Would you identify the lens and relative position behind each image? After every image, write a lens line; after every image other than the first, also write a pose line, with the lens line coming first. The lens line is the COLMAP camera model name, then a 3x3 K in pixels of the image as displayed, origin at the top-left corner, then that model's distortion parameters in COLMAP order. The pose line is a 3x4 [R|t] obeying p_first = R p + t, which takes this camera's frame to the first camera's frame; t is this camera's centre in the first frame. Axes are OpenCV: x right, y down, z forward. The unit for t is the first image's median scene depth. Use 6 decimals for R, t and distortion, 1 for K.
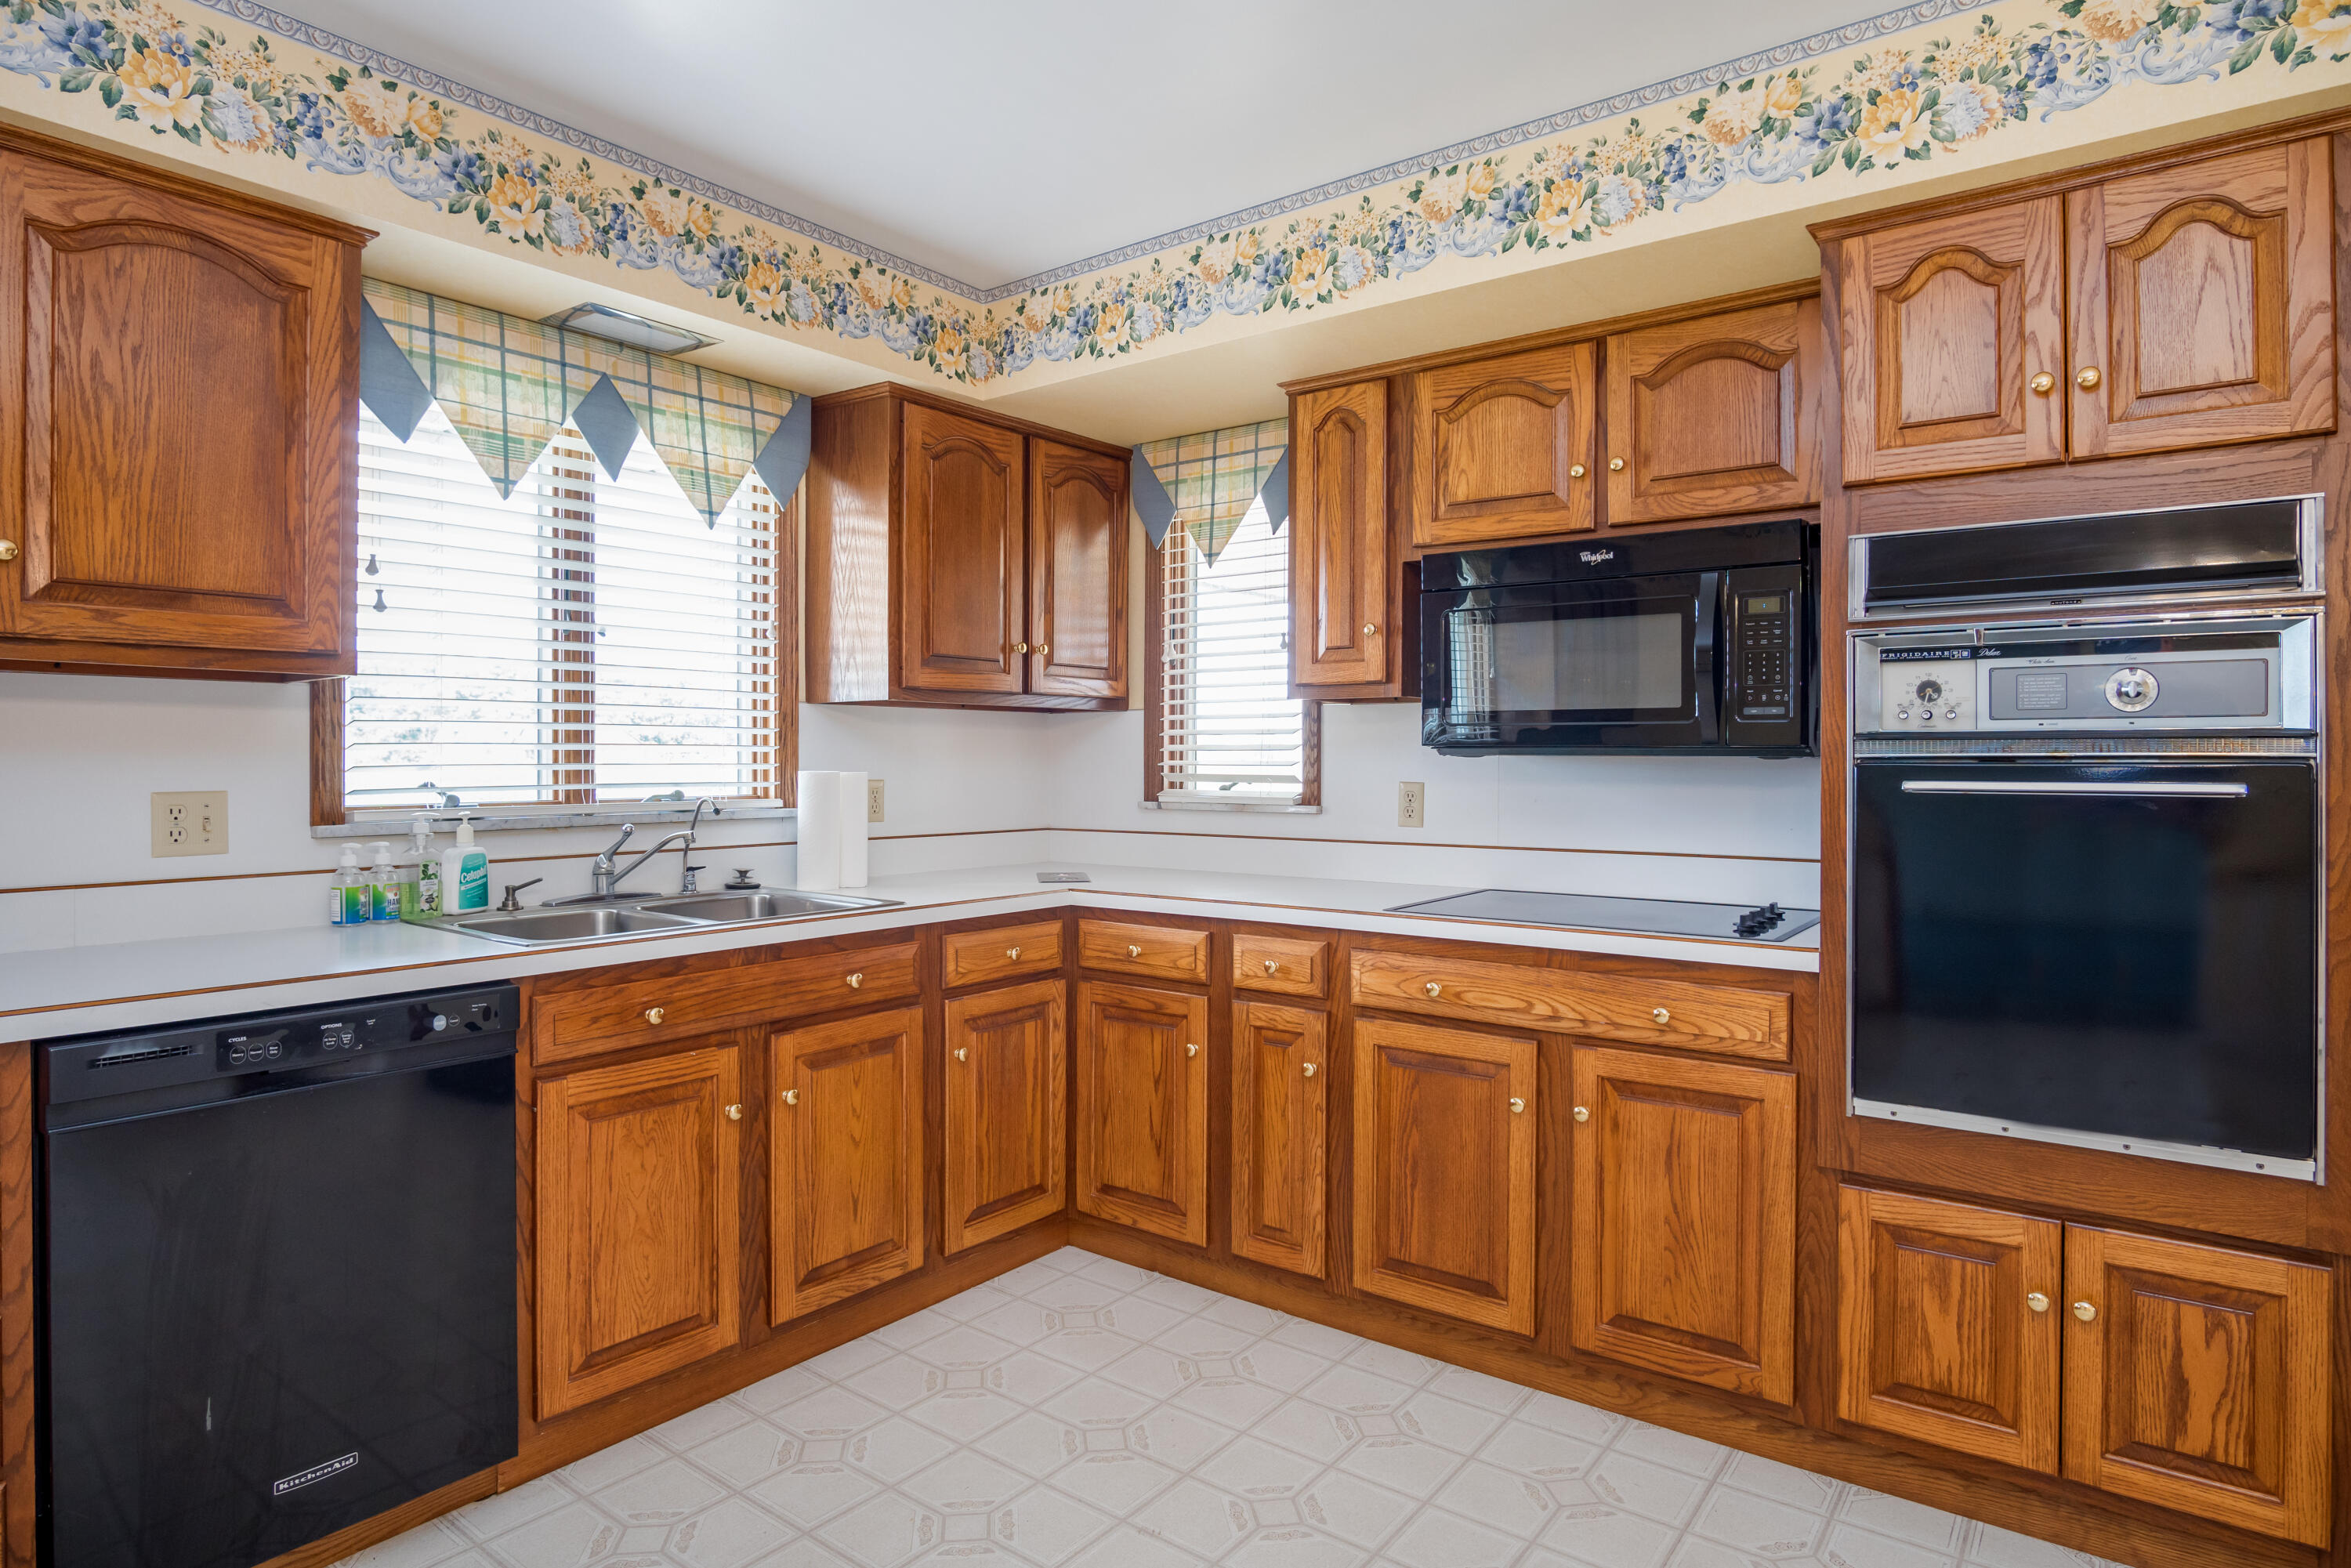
lens RADIAL K [[1273.9, 0, 1204.2], [0, 1273.9, 725.8], [0, 0, 1]] dist [-0.018278, -0.000110]
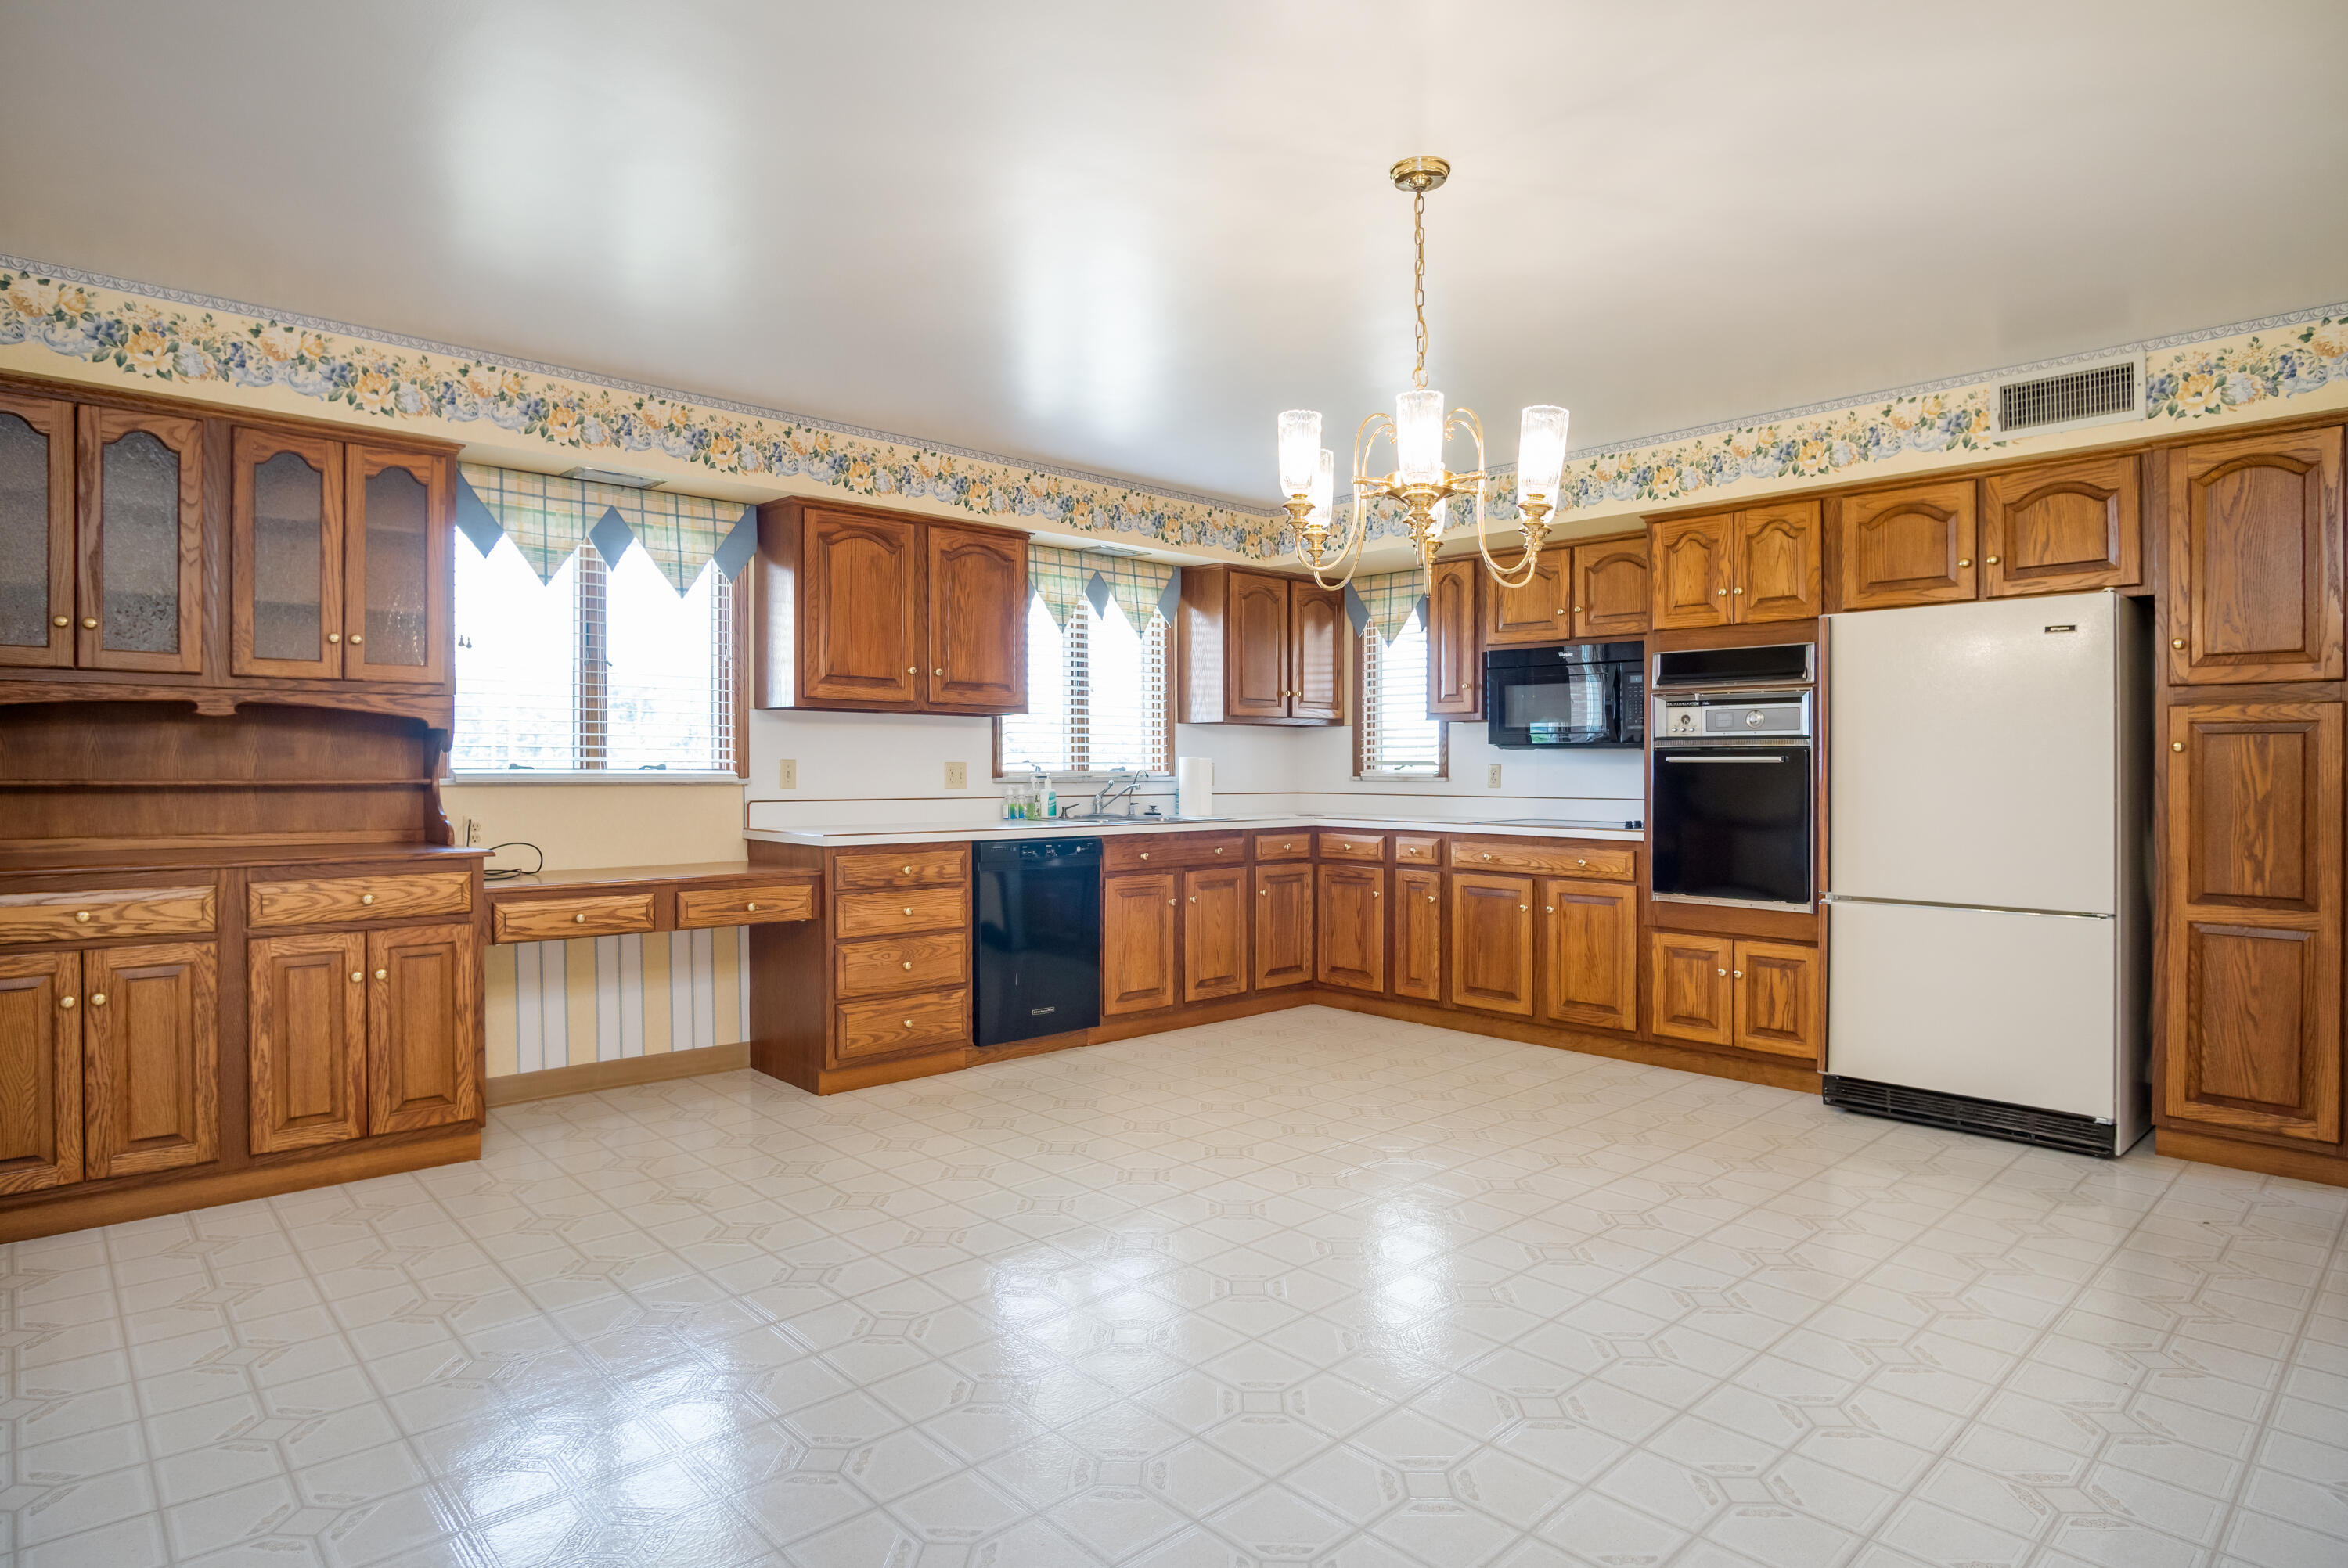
lens RADIAL K [[1272.1, 0, 1202.6], [0, 1272.1, 725.9], [0, 0, 1]] dist [-0.018278, -0.000110]
pose [[0.985541, -0.002788, -0.169416, 0.064272], [0.001672, 0.999976, -0.006733, -0.000560], [0.169431, 0.006353, 0.985522, -1.076204]]
